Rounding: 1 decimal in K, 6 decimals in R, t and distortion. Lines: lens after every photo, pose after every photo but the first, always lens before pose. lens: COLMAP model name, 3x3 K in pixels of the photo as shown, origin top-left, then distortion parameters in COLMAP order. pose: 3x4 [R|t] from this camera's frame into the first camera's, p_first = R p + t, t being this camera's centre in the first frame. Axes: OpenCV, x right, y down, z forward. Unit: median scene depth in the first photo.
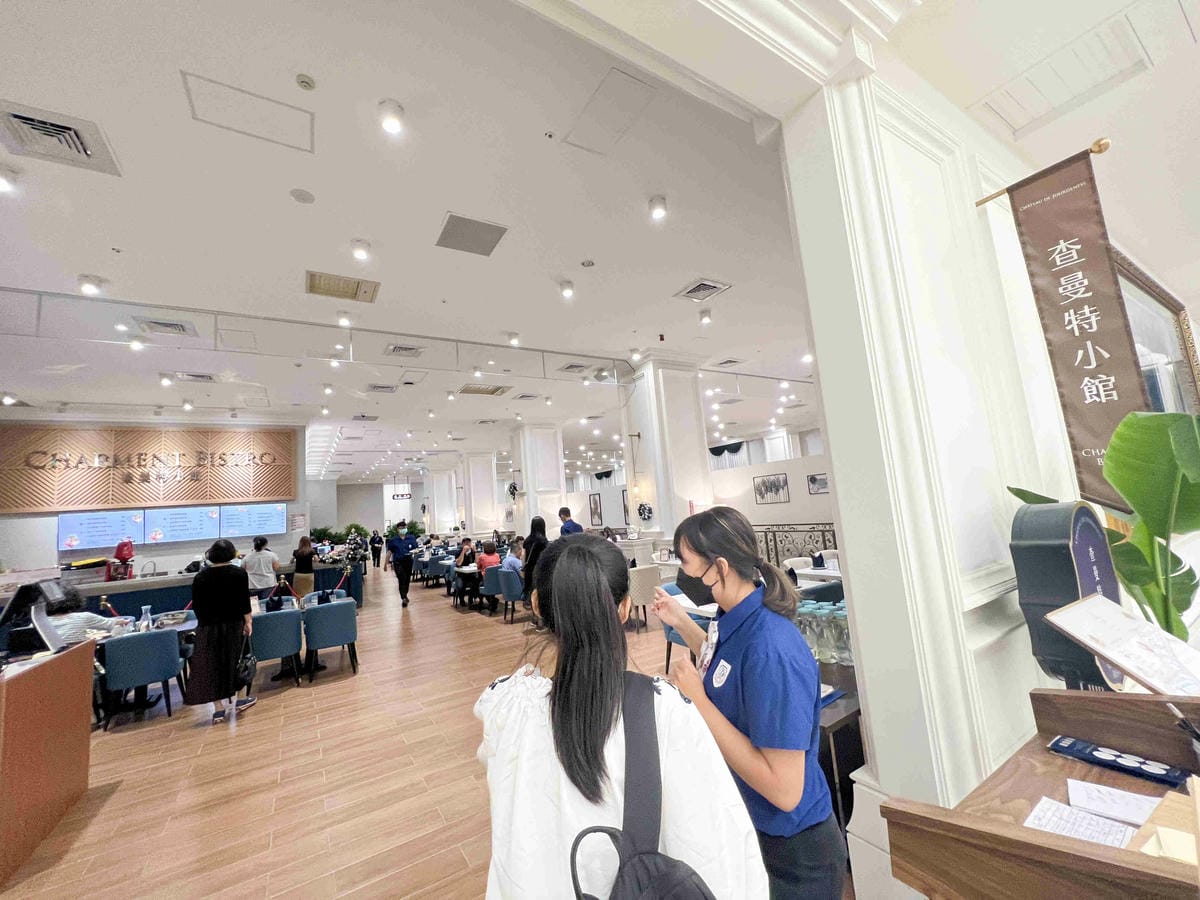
lens RADIAL K [[479.8, 0, 600.0], [0, 479.8, 450.0], [0, 0, 1]] dist [-0.001231, 0.000584]
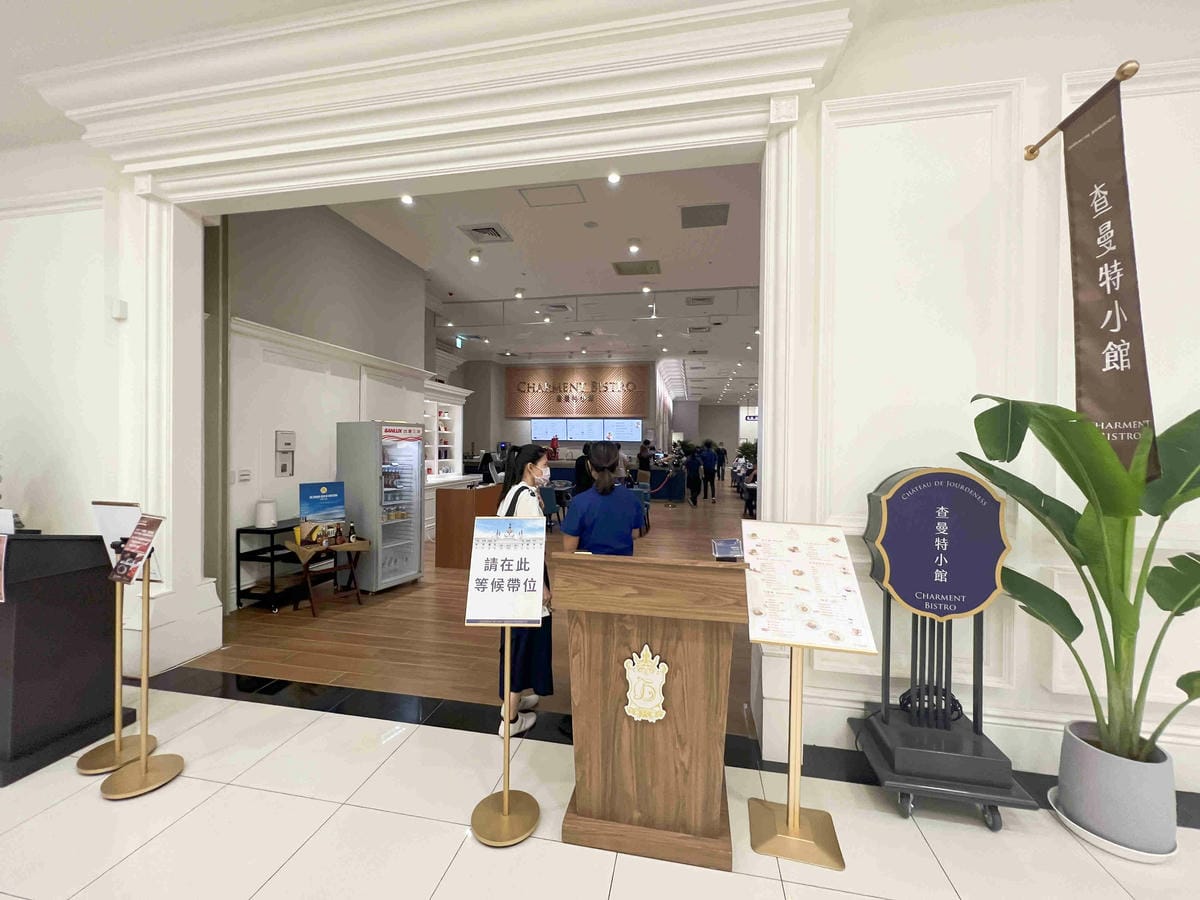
lens RADIAL K [[479.8, 0, 600.0], [0, 479.8, 450.0], [0, 0, 1]] dist [-0.001231, 0.000584]
pose [[0.727014, 0.099343, -0.679398, 0.417311], [0.013592, 0.987202, 0.158895, -0.047139], [0.686488, -0.124753, 0.716359, -0.142517]]
